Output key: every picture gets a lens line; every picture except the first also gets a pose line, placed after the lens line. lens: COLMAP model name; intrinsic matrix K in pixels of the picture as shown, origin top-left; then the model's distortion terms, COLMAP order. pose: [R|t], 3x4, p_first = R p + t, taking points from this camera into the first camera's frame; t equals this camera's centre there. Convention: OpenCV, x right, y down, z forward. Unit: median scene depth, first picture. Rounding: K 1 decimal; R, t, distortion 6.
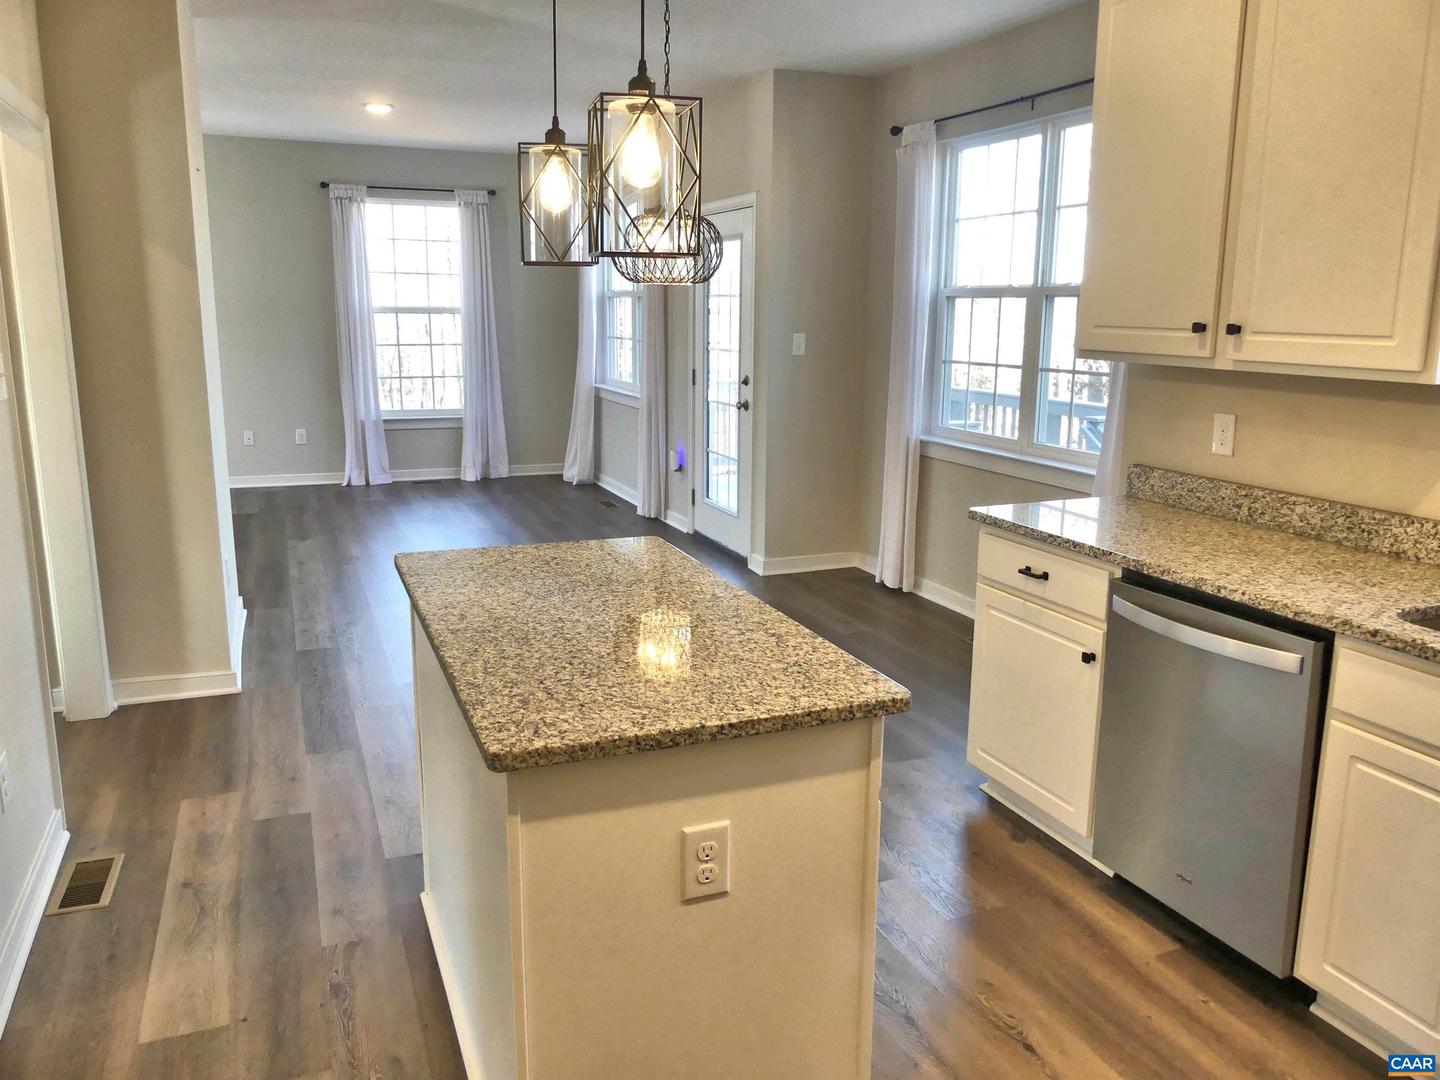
lens RADIAL K [[1082.2, 0, 720.0], [0, 1082.2, 540.0], [0, 0, 1]] dist [-0.010065, 0.012137]
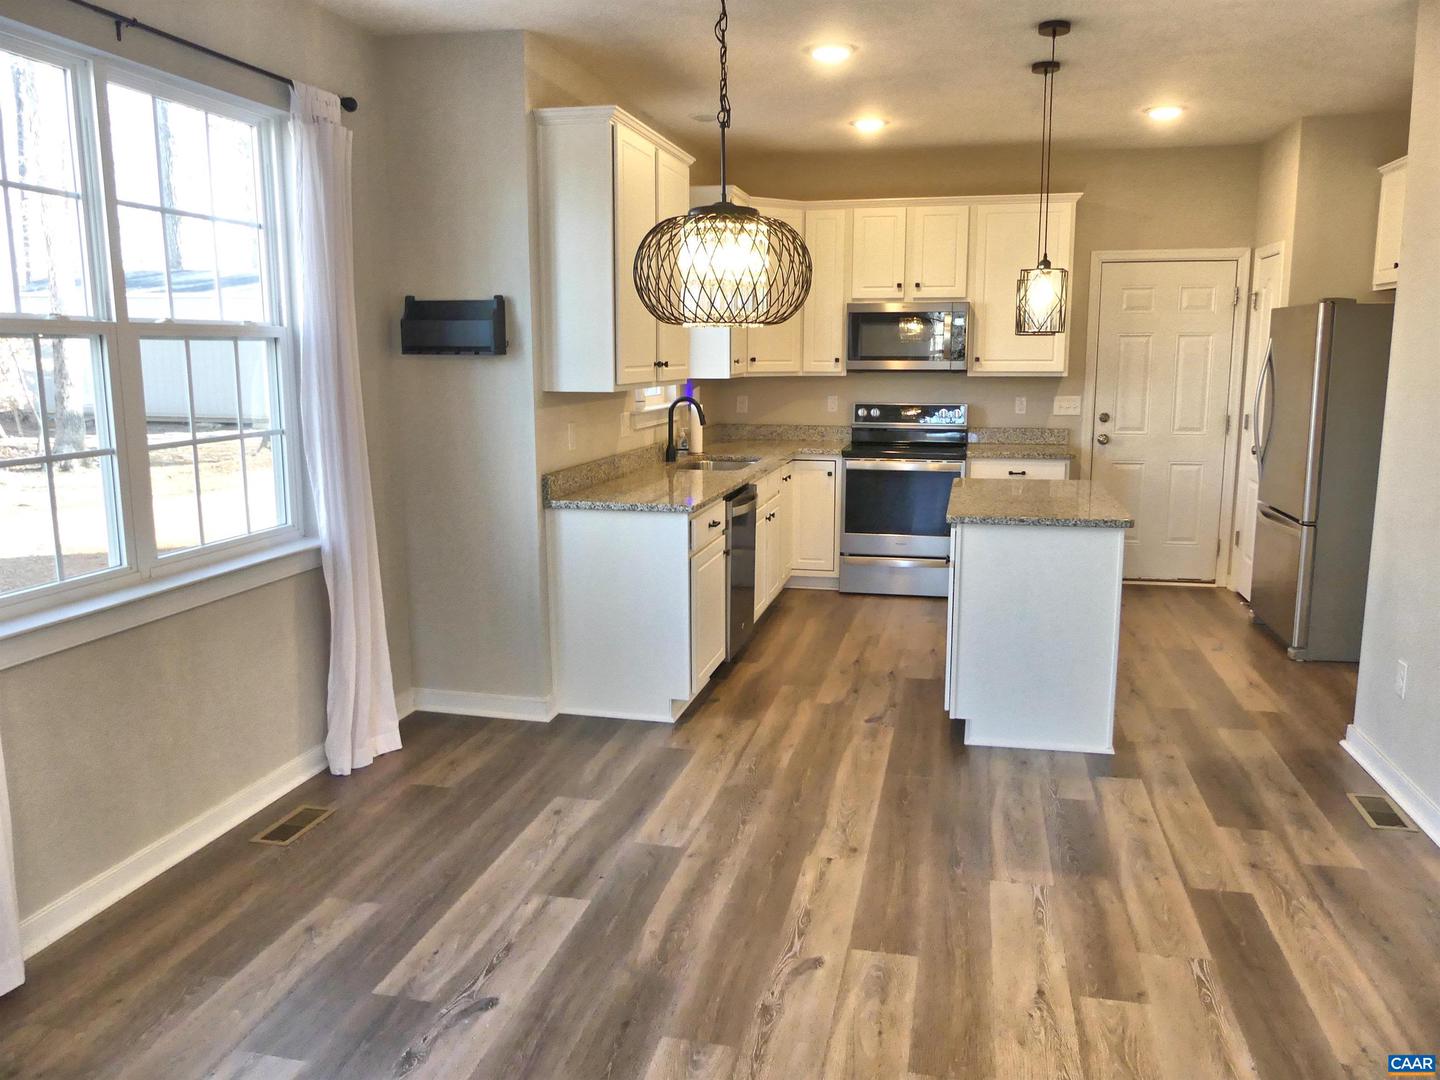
lens RADIAL K [[1082.2, 0, 720.0], [0, 1082.2, 540.0], [0, 0, 1]] dist [-0.010065, 0.012137]
pose [[-0.818094, -0.108107, 0.564831, -0.515645], [0.111089, 0.933965, 0.339659, -0.411533], [-0.564252, 0.340620, -0.752062, 1.870188]]
